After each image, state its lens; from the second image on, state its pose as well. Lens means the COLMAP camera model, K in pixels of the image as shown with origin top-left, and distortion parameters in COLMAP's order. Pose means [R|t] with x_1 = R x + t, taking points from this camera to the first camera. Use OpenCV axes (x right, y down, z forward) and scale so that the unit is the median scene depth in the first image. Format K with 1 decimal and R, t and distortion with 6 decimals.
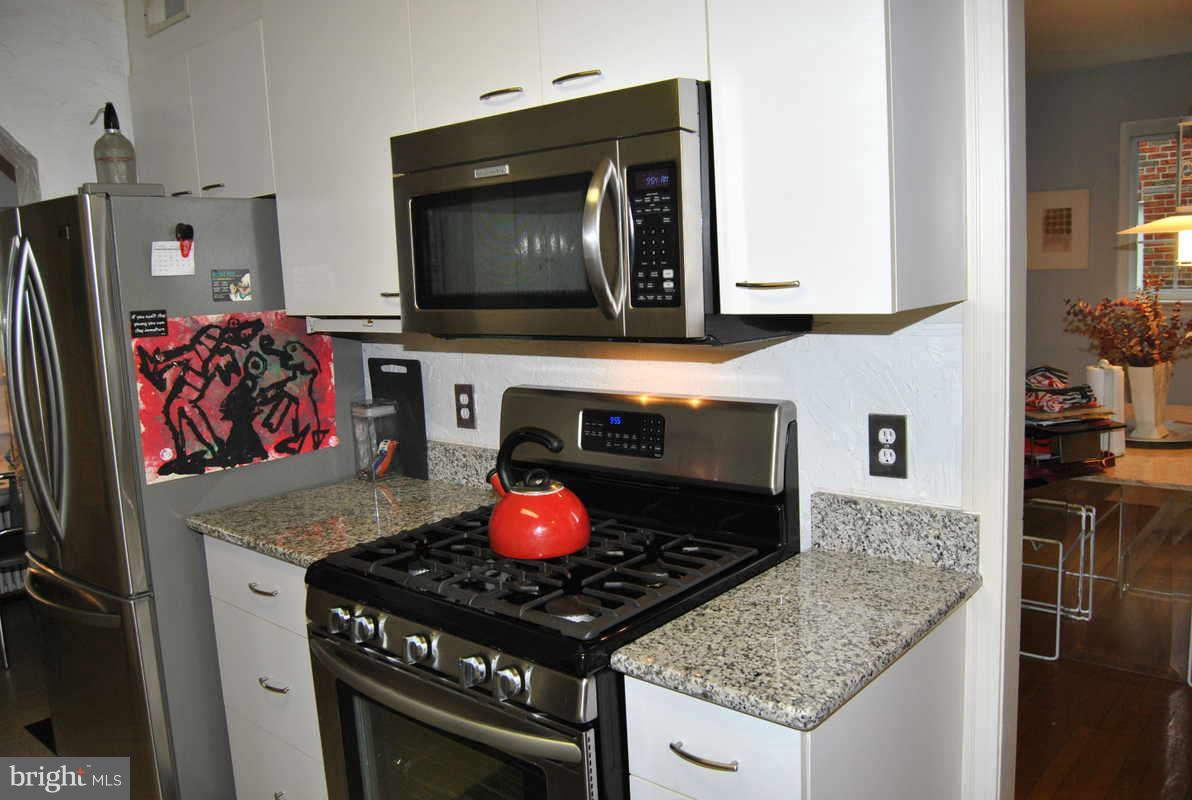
lens RADIAL K [[939.9, 0, 599.5], [0, 939.9, 394.6], [0, 0, 1]] dist [-0.084827, 0.008660]
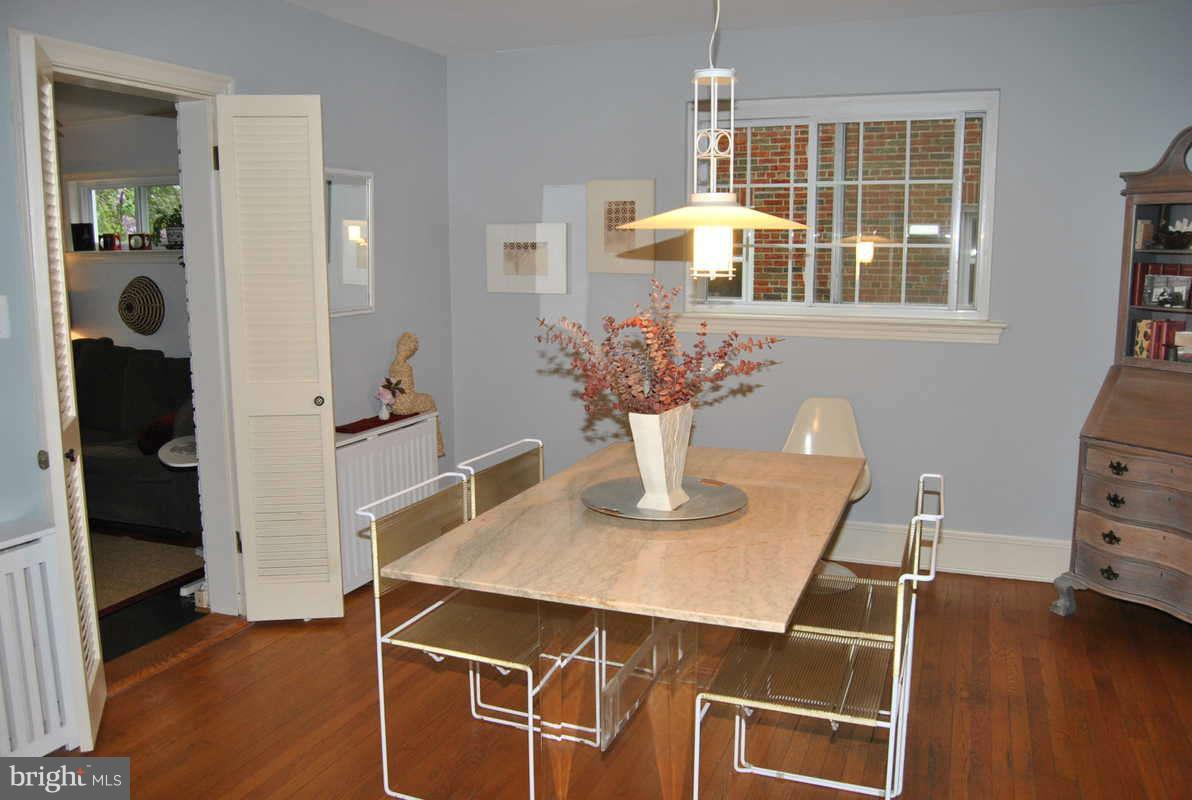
lens RADIAL K [[939.9, 0, 599.5], [0, 939.9, 394.6], [0, 0, 1]] dist [-0.084827, 0.008660]
pose [[0.941646, -0.000608, 0.336605, 0.191229], [-0.002335, 0.999963, 0.008338, -0.032002], [-0.336597, -0.008638, 0.941609, 0.193769]]
